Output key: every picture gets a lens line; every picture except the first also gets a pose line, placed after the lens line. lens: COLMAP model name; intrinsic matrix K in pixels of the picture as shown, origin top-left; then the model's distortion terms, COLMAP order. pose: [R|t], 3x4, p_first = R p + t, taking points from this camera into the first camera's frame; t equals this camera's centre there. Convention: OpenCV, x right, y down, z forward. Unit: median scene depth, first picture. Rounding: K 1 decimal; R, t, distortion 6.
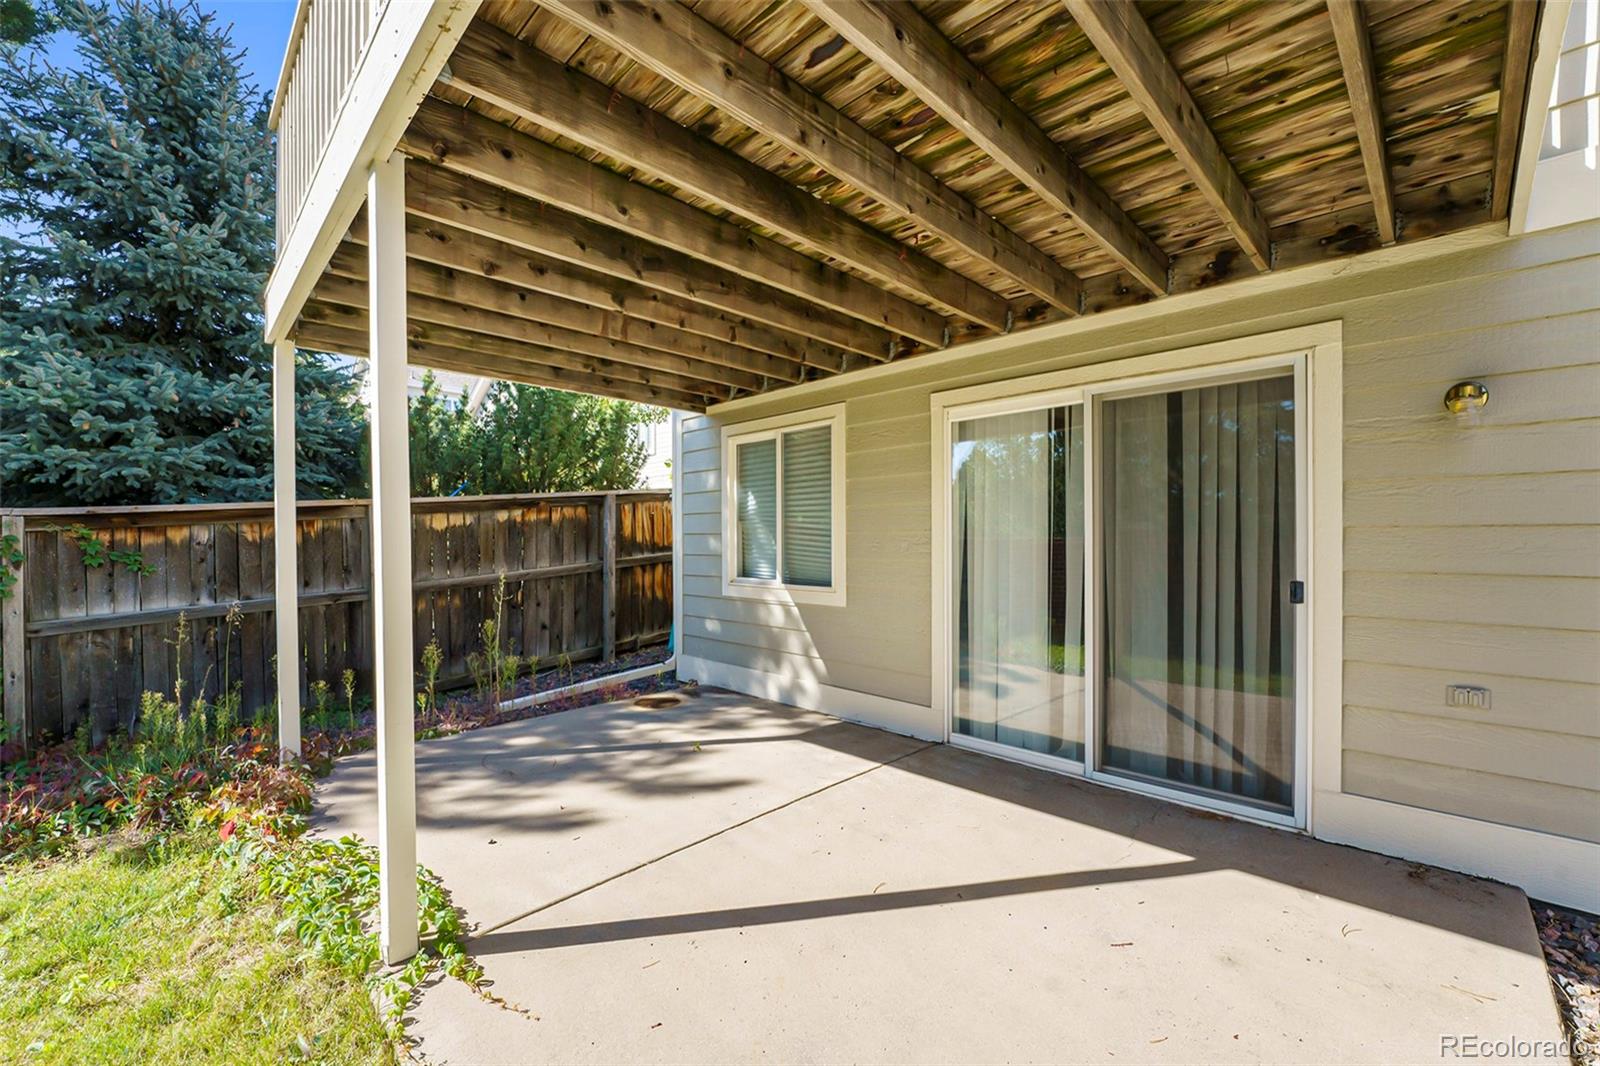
lens RADIAL K [[648.5, 0, 808.1], [0, 648.5, 538.1], [0, 0, 1]] dist [-0.023558, 0.000342]
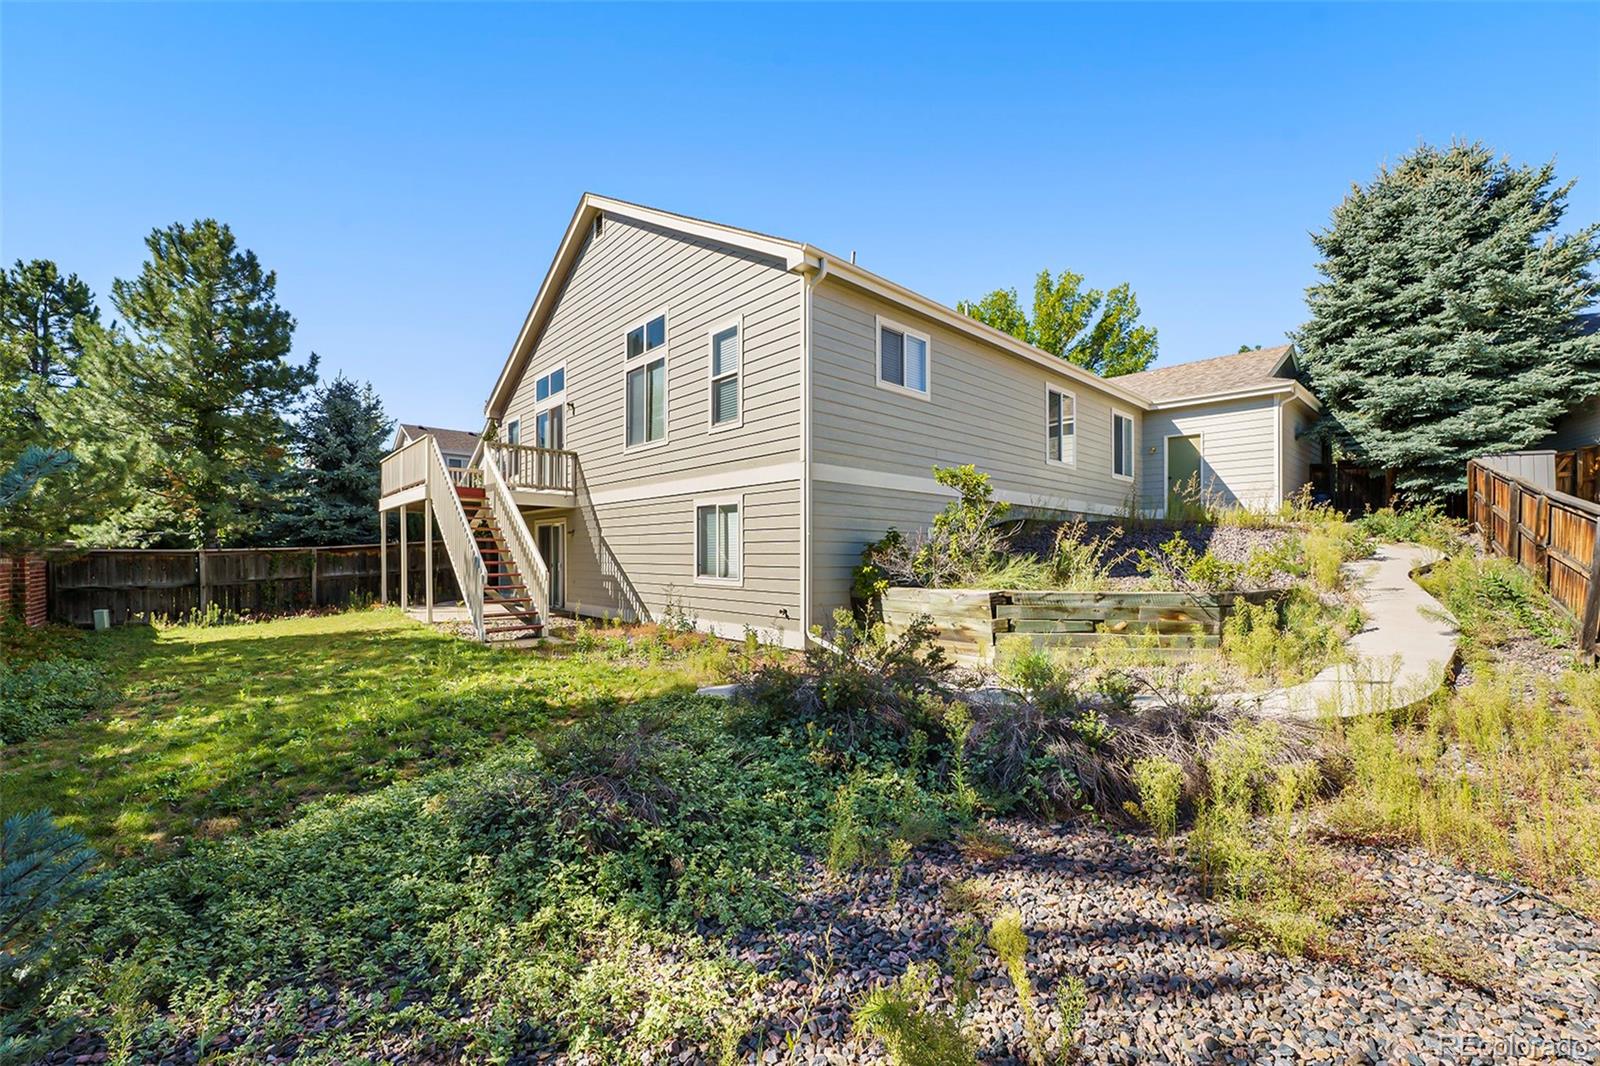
lens RADIAL K [[648.5, 0, 808.1], [0, 648.5, 538.1], [0, 0, 1]] dist [-0.023558, 0.000342]
pose [[0.998919, -0.007337, -0.045897, 1.476899], [0.007028, 0.999951, -0.006901, -0.041860], [0.045946, 0.006571, 0.998922, -2.105751]]
